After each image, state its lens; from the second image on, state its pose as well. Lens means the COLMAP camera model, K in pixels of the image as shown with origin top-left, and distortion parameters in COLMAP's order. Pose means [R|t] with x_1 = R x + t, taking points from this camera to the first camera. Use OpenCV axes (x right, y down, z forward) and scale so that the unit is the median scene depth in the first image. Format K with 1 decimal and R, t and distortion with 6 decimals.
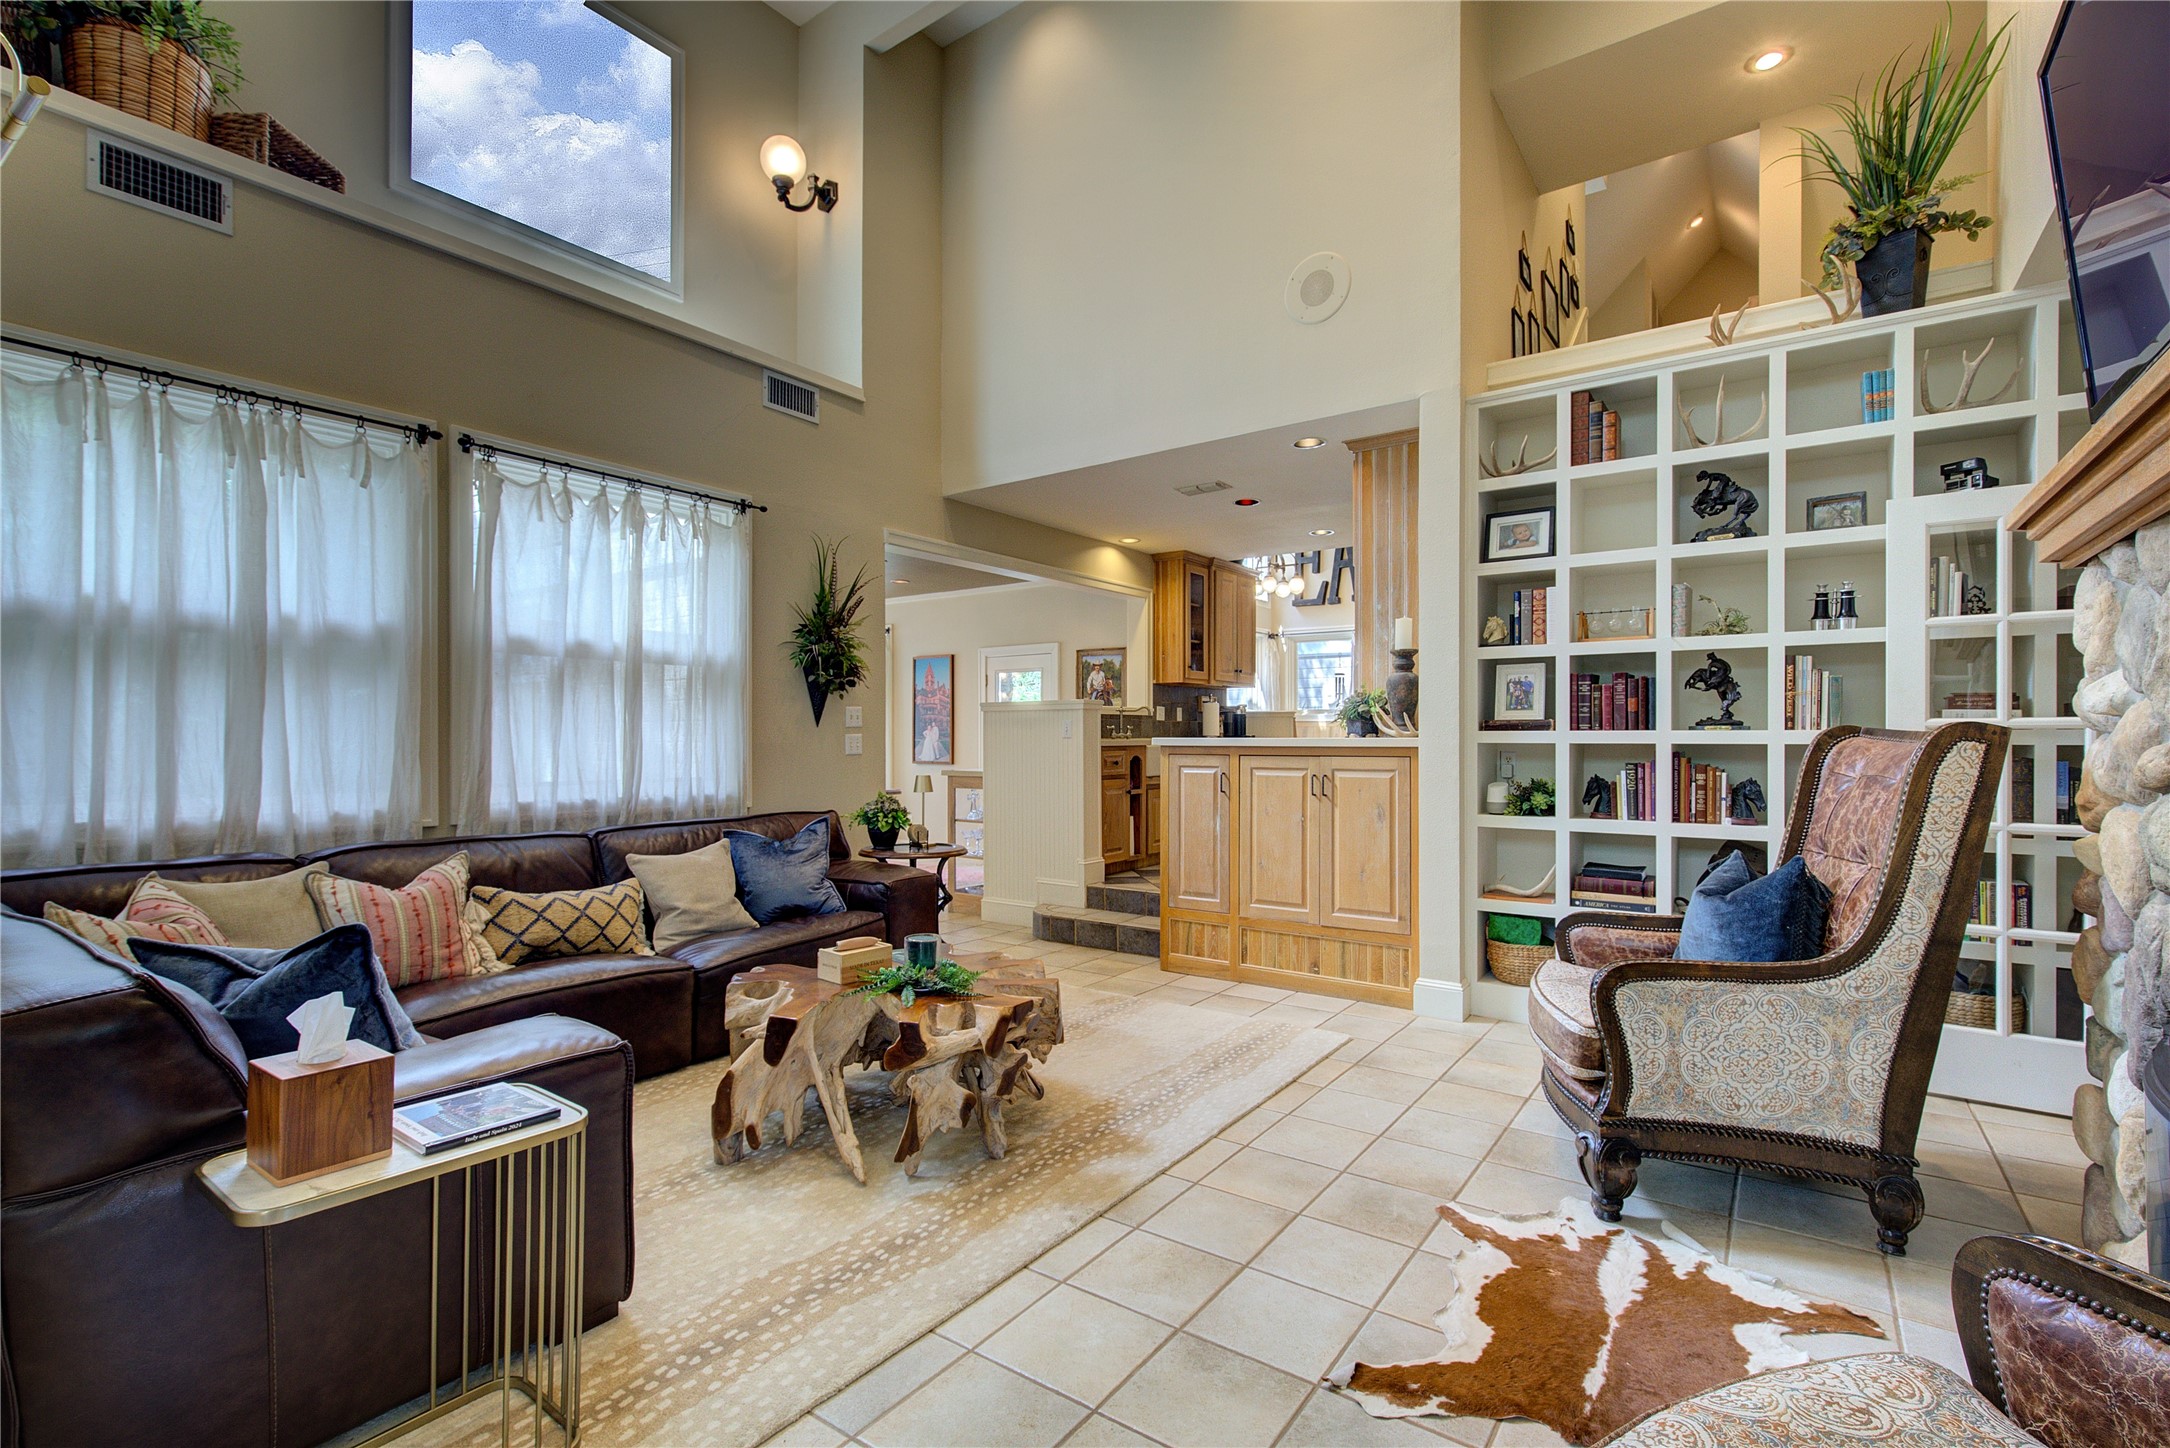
lens RADIAL K [[981.1, 0, 1092.2], [0, 981.1, 734.4], [0, 0, 1]] dist [-0.003545, 0.000698]
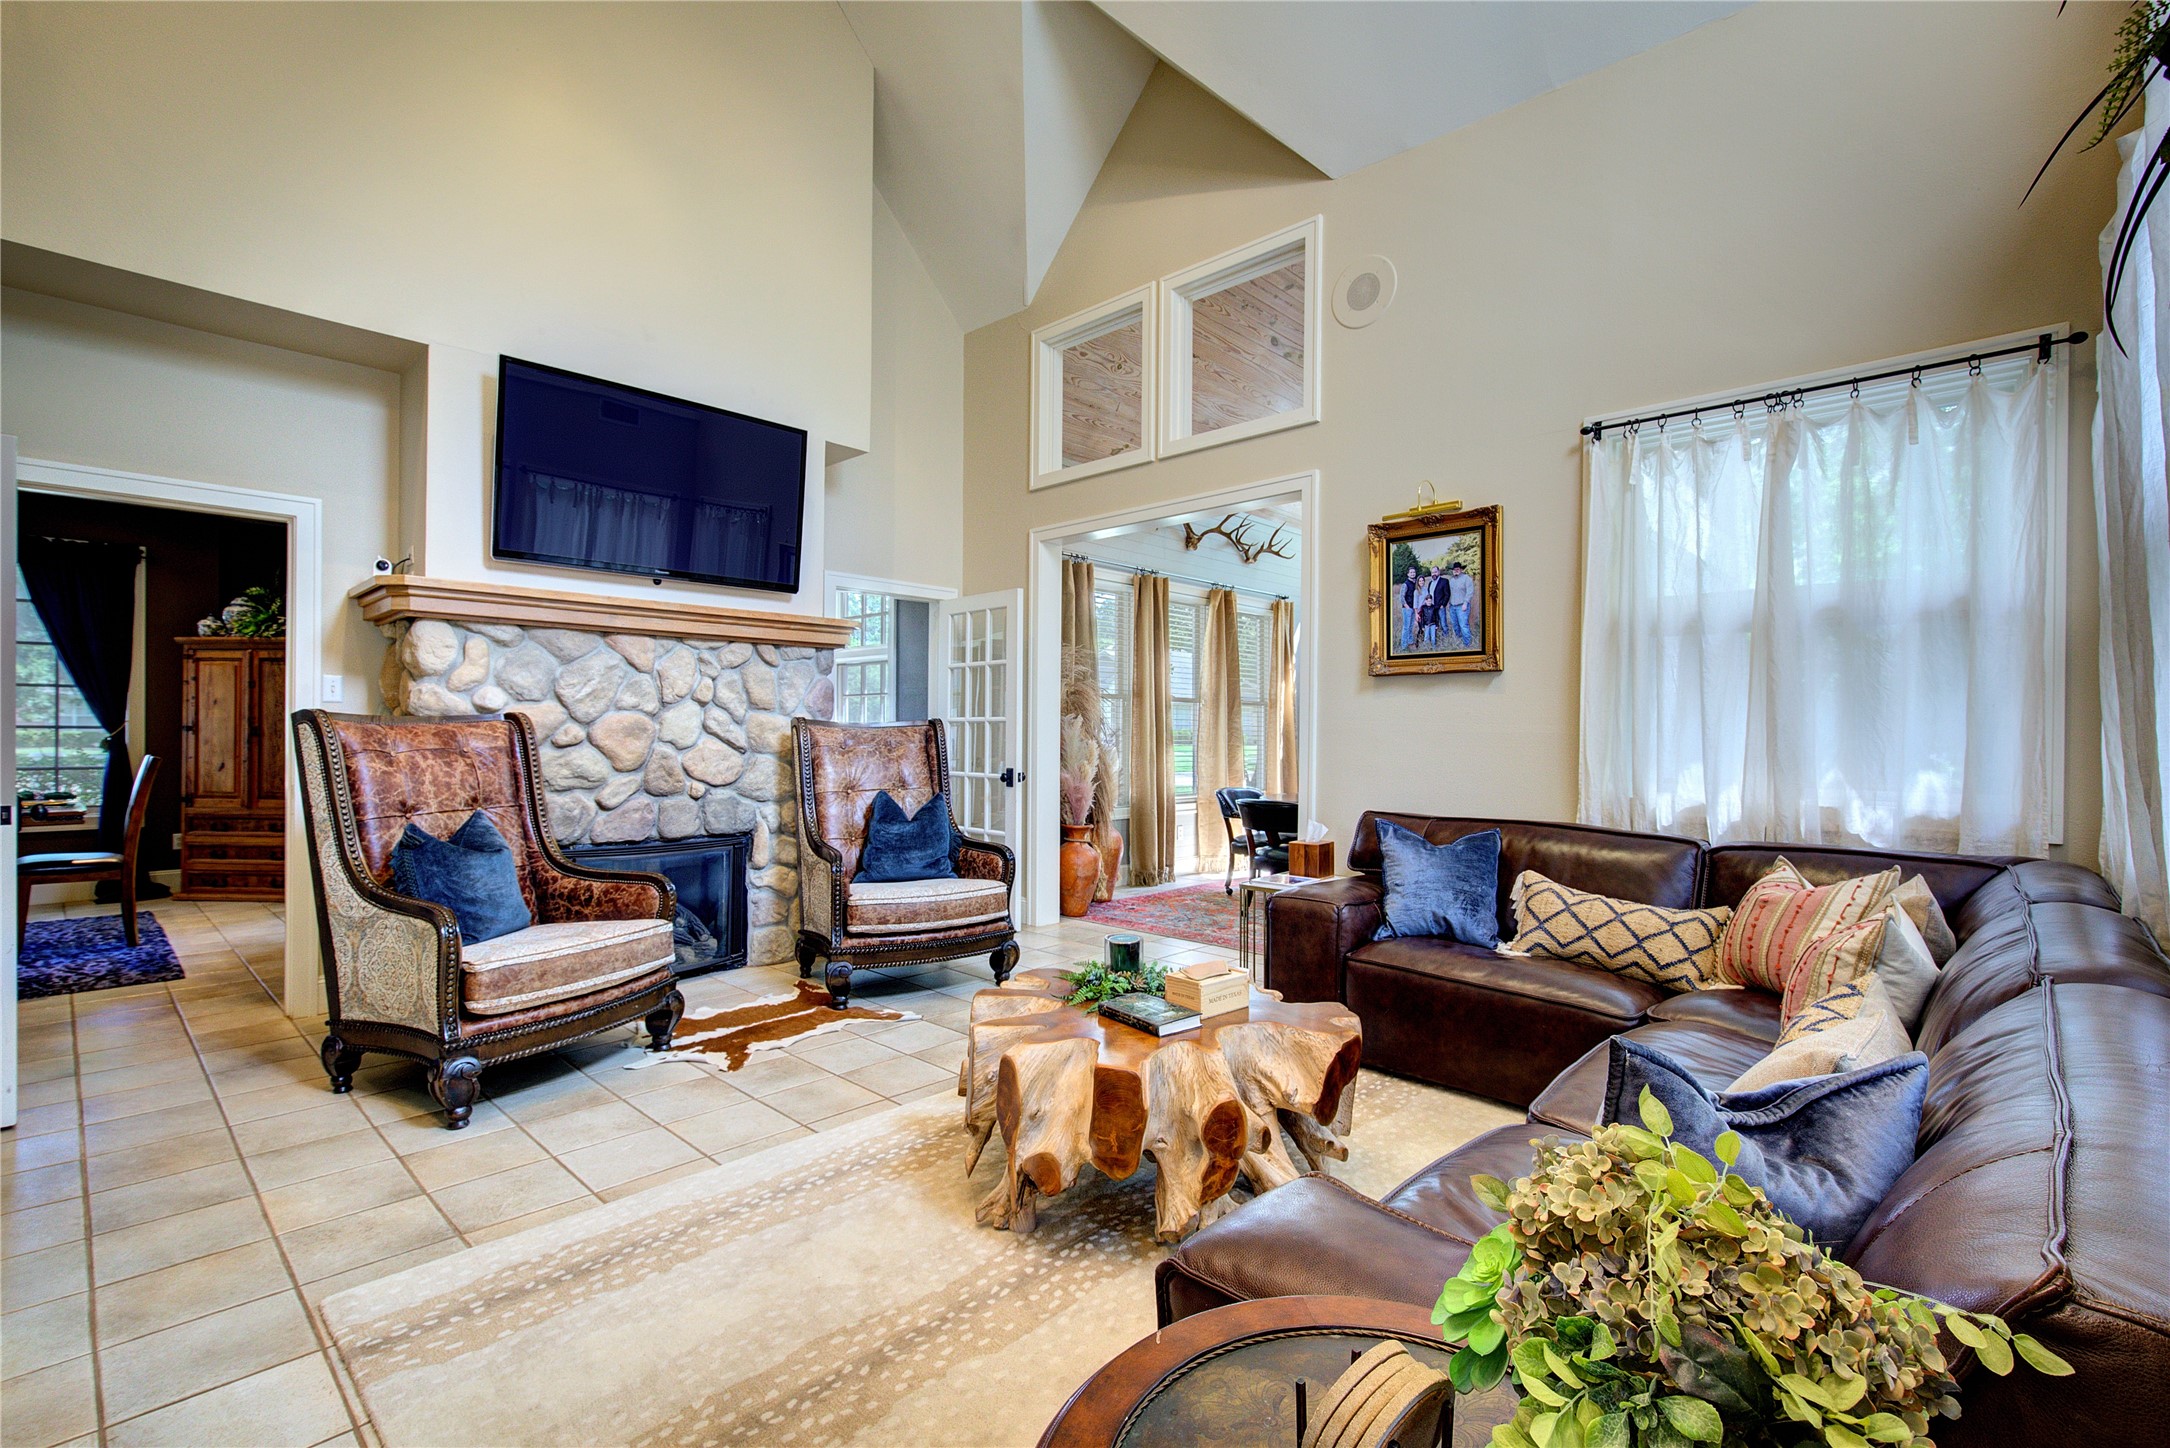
lens RADIAL K [[975.4, 0, 1091.7], [0, 975.4, 734.5], [0, 0, 1]] dist [-0.005041, 0.001191]
pose [[-0.991757, -0.005514, 0.128012, -0.205842], [-0.005777, 0.999982, -0.001682, 0.010572], [-0.128000, -0.002407, -0.991771, 1.526757]]
